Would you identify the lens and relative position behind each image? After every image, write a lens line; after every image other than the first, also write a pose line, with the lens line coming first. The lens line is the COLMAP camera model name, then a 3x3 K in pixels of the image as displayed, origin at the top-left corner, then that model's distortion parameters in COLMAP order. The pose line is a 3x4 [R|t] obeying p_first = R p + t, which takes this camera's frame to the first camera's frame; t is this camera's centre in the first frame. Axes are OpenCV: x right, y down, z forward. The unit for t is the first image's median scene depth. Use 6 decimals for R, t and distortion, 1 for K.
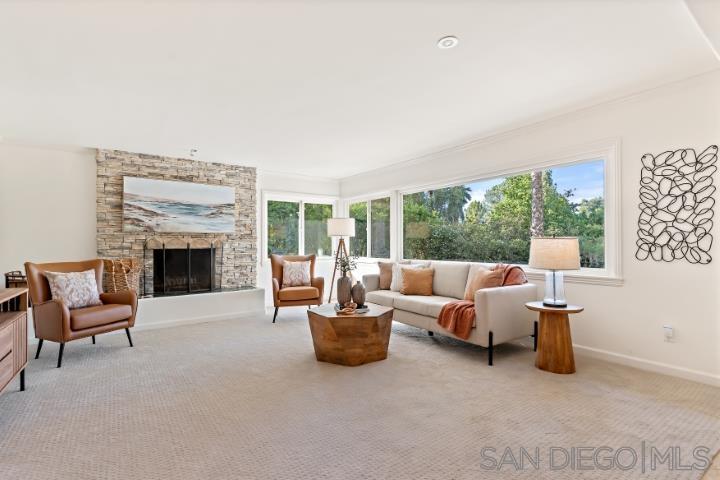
lens RADIAL K [[345.8, 0, 356.0], [0, 345.8, 241.5], [0, 0, 1]] dist [0.001102, 0.000195]
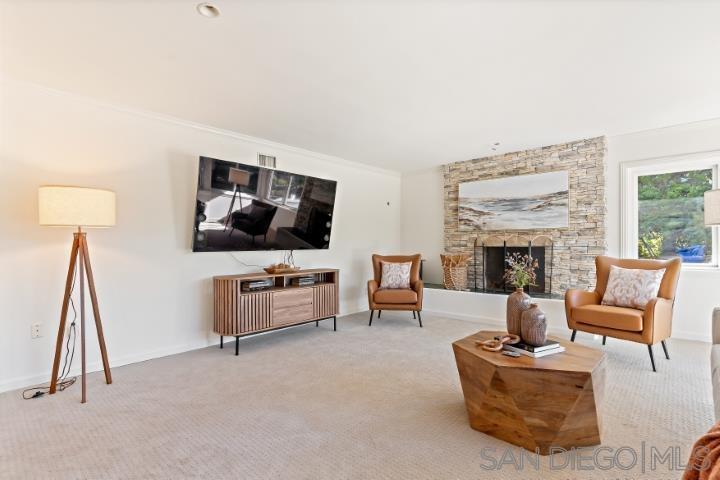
lens RADIAL K [[345.8, 0, 356.0], [0, 345.8, 241.5], [0, 0, 1]] dist [0.001102, 0.000195]
pose [[0.210508, -0.003260, -0.977587, 0.362439], [0.014004, 0.999902, -0.000319, 0.001083], [0.977492, -0.013623, 0.210533, 0.396160]]
